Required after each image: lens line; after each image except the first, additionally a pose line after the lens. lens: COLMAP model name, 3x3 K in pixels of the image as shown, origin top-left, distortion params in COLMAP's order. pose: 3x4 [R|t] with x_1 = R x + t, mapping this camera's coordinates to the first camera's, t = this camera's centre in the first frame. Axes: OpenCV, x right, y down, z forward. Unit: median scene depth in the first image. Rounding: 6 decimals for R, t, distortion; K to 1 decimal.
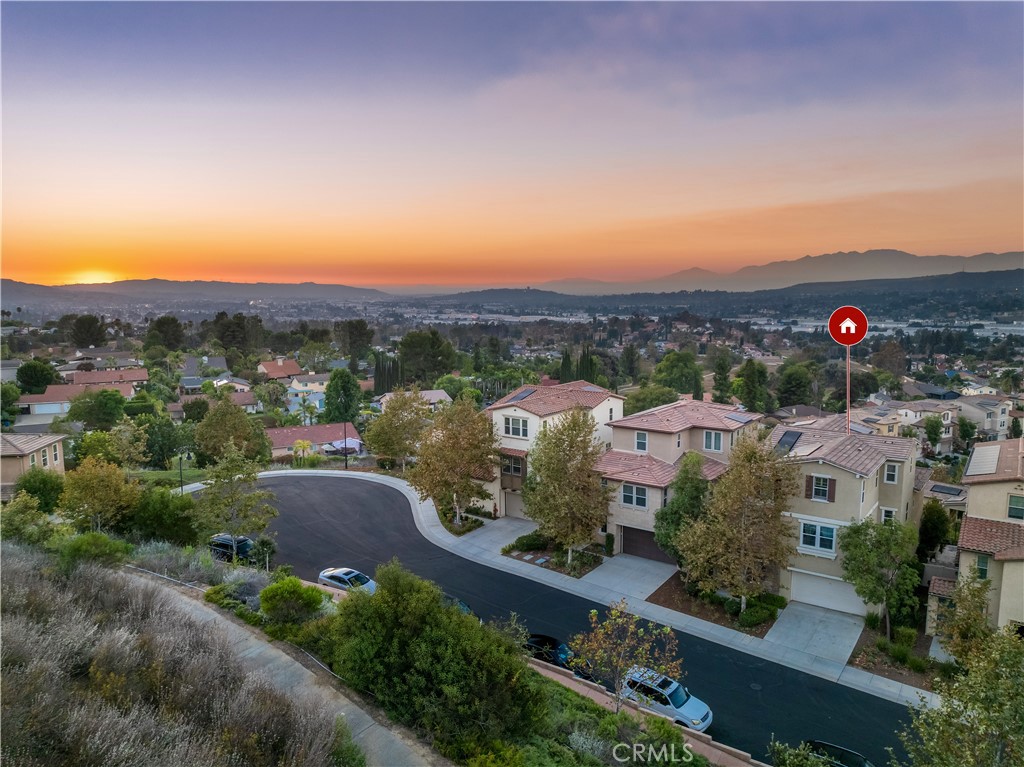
lens RADIAL K [[727.1, 0, 526.5], [0, 727.1, 383.2], [0, 0, 1]] dist [-0.027077, -0.020228]
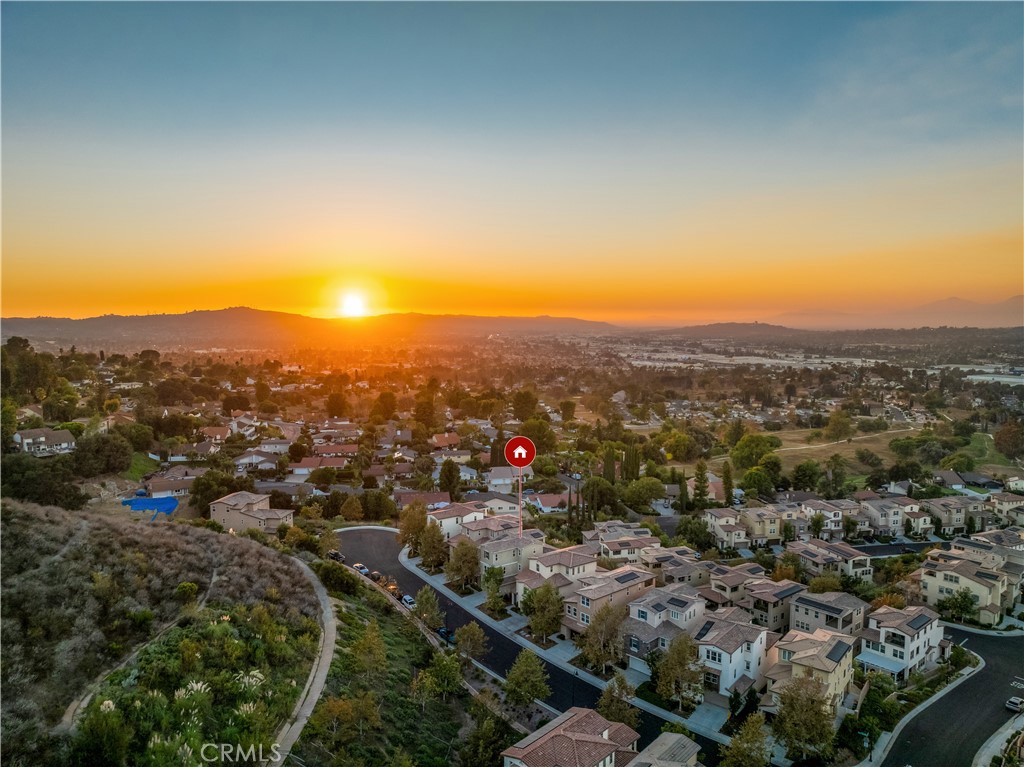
lens RADIAL K [[727.1, 0, 519.2], [0, 727.1, 382.2], [0, 0, 1]] dist [-0.027077, -0.020228]
pose [[0.946072, 0.022364, -0.323184, 1.175550], [-0.035171, 0.998808, -0.033843, -0.386624], [0.322042, 0.043384, 0.945731, -1.528632]]
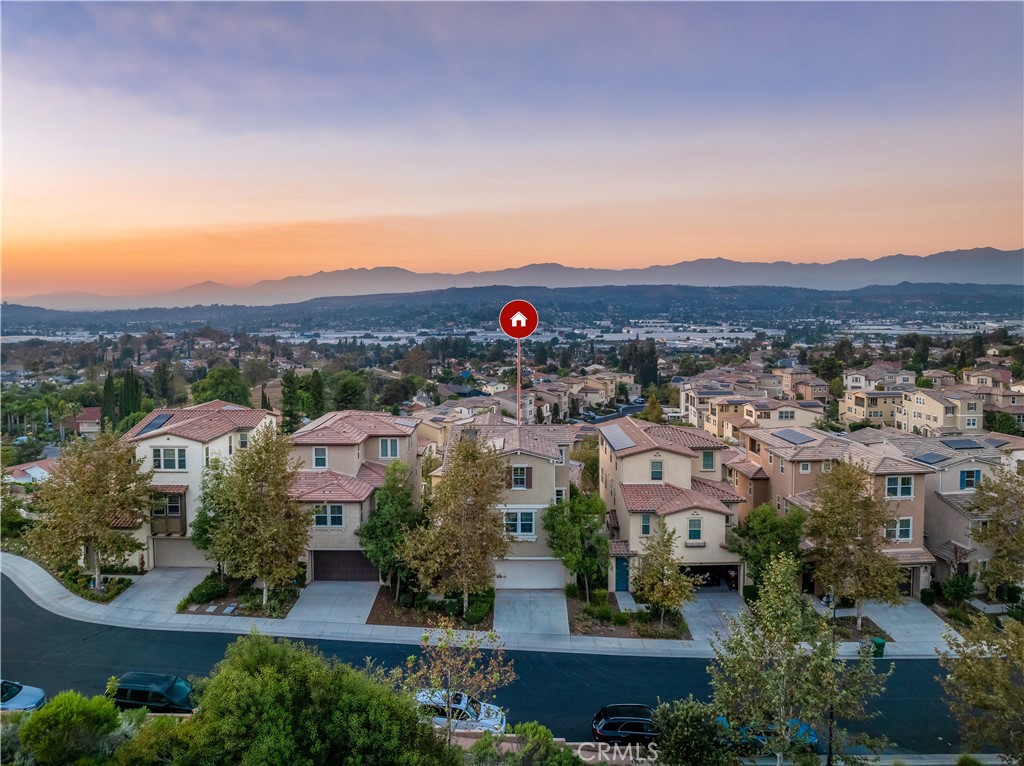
lens RADIAL K [[727.1, 0, 503.7], [0, 727.1, 333.6], [0, 0, 1]] dist [-0.027077, -0.020228]
pose [[0.817504, -0.025913, 0.575340, -0.174683], [0.076064, 0.995094, -0.063261, -0.001909], [-0.570878, 0.095479, 0.815464, 0.076372]]
